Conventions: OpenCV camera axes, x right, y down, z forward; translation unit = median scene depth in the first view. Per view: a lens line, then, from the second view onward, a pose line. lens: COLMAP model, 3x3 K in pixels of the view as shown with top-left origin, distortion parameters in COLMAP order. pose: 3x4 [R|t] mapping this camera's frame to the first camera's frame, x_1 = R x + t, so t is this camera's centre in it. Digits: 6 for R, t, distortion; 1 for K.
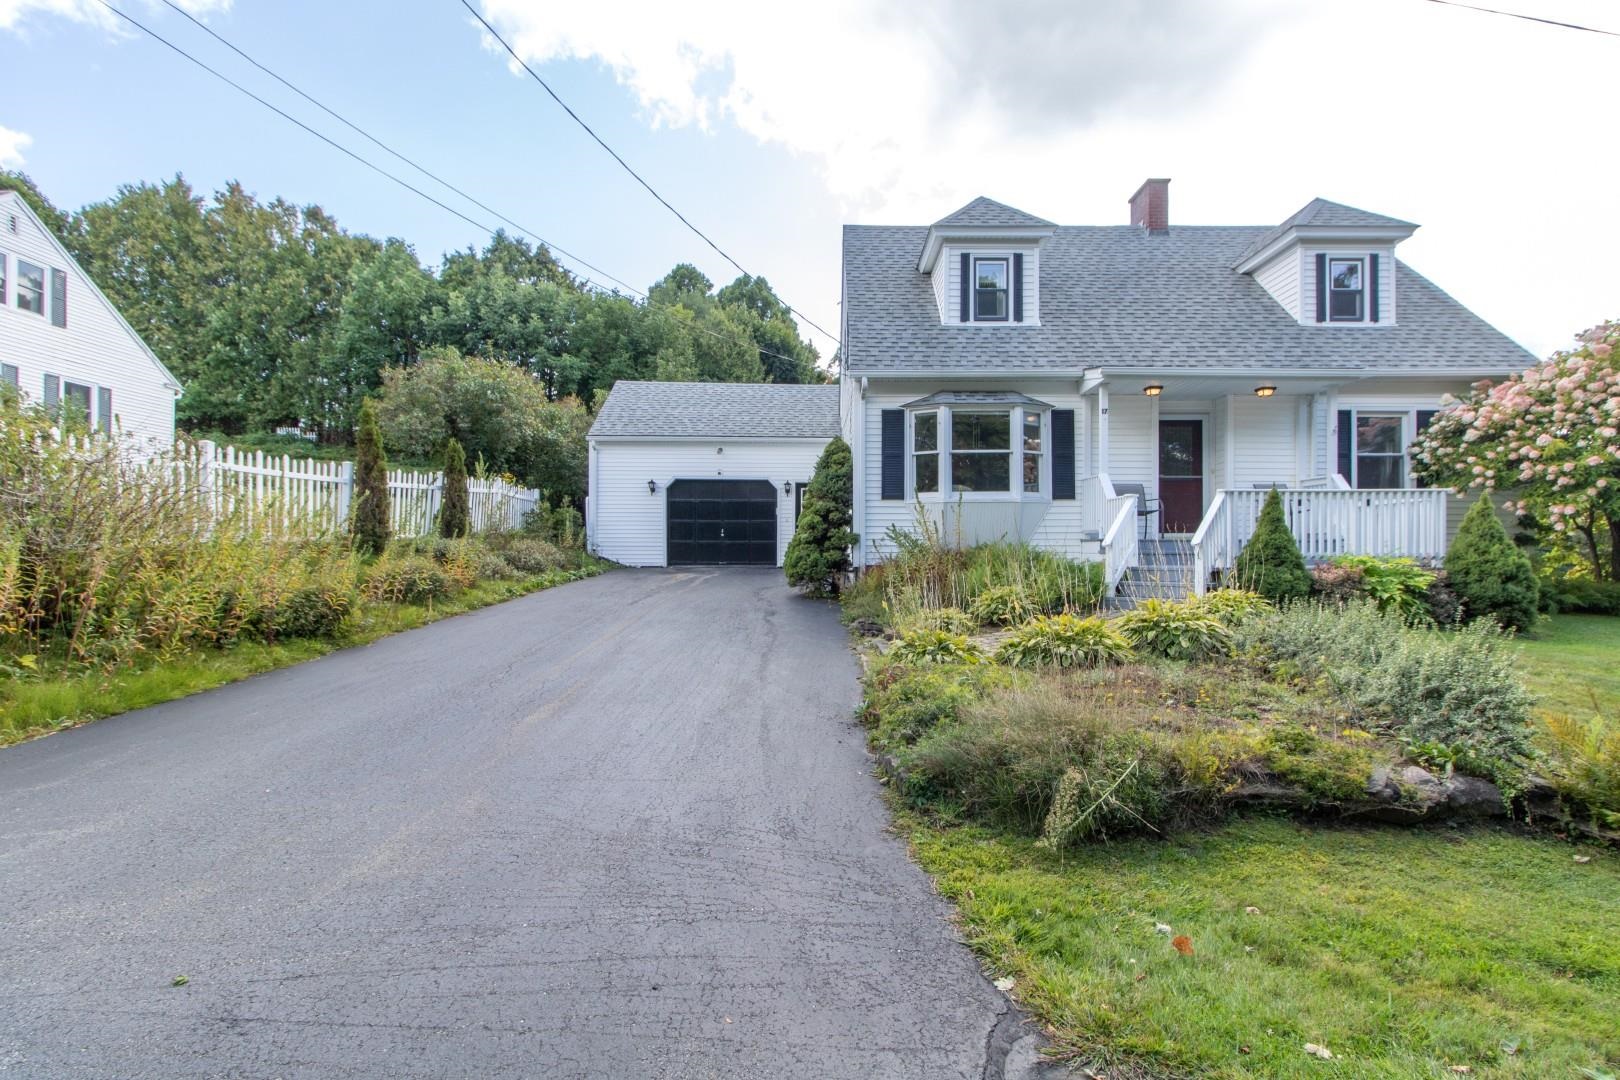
lens RADIAL K [[759.4, 0, 810.2], [0, 759.4, 549.0], [0, 0, 1]] dist [-0.003409, 0.003571]
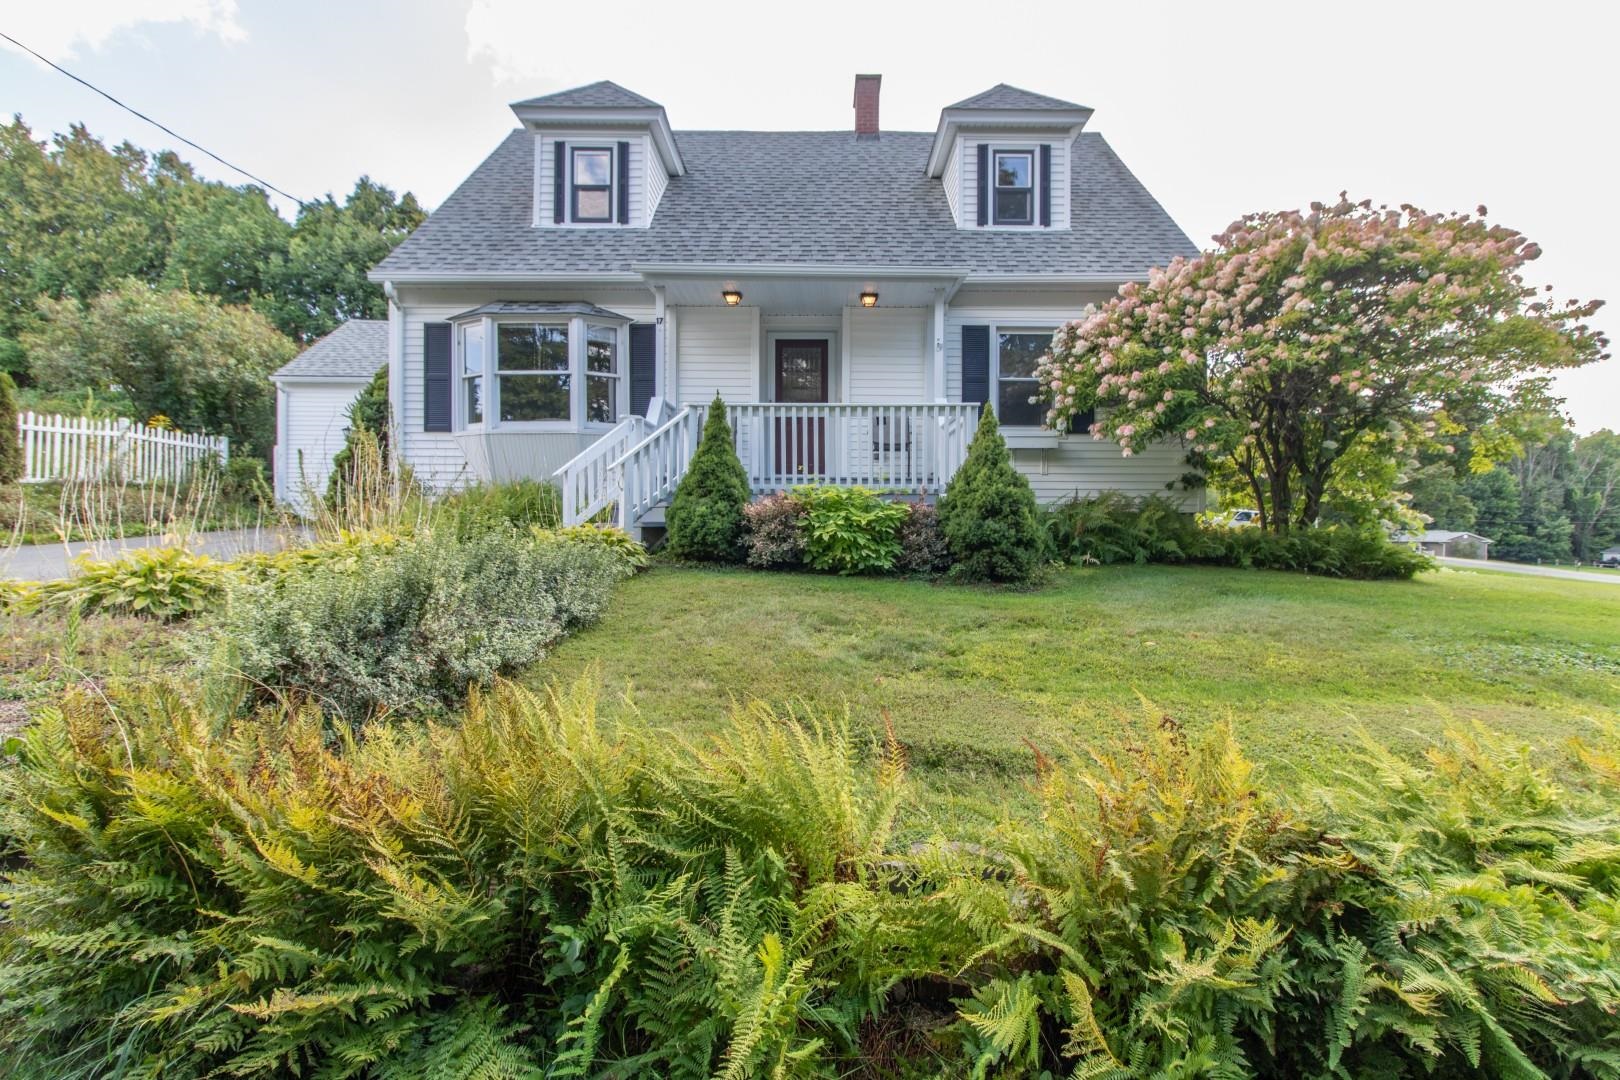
lens RADIAL K [[759.4, 0, 807.9], [0, 759.4, 530.4], [0, 0, 1]] dist [-0.003409, 0.003571]
pose [[0.999977, 0.000698, 0.006768, 0.369647], [-0.000771, 0.999940, 0.010887, 0.024617], [-0.006760, -0.010892, 0.999918, 0.118910]]
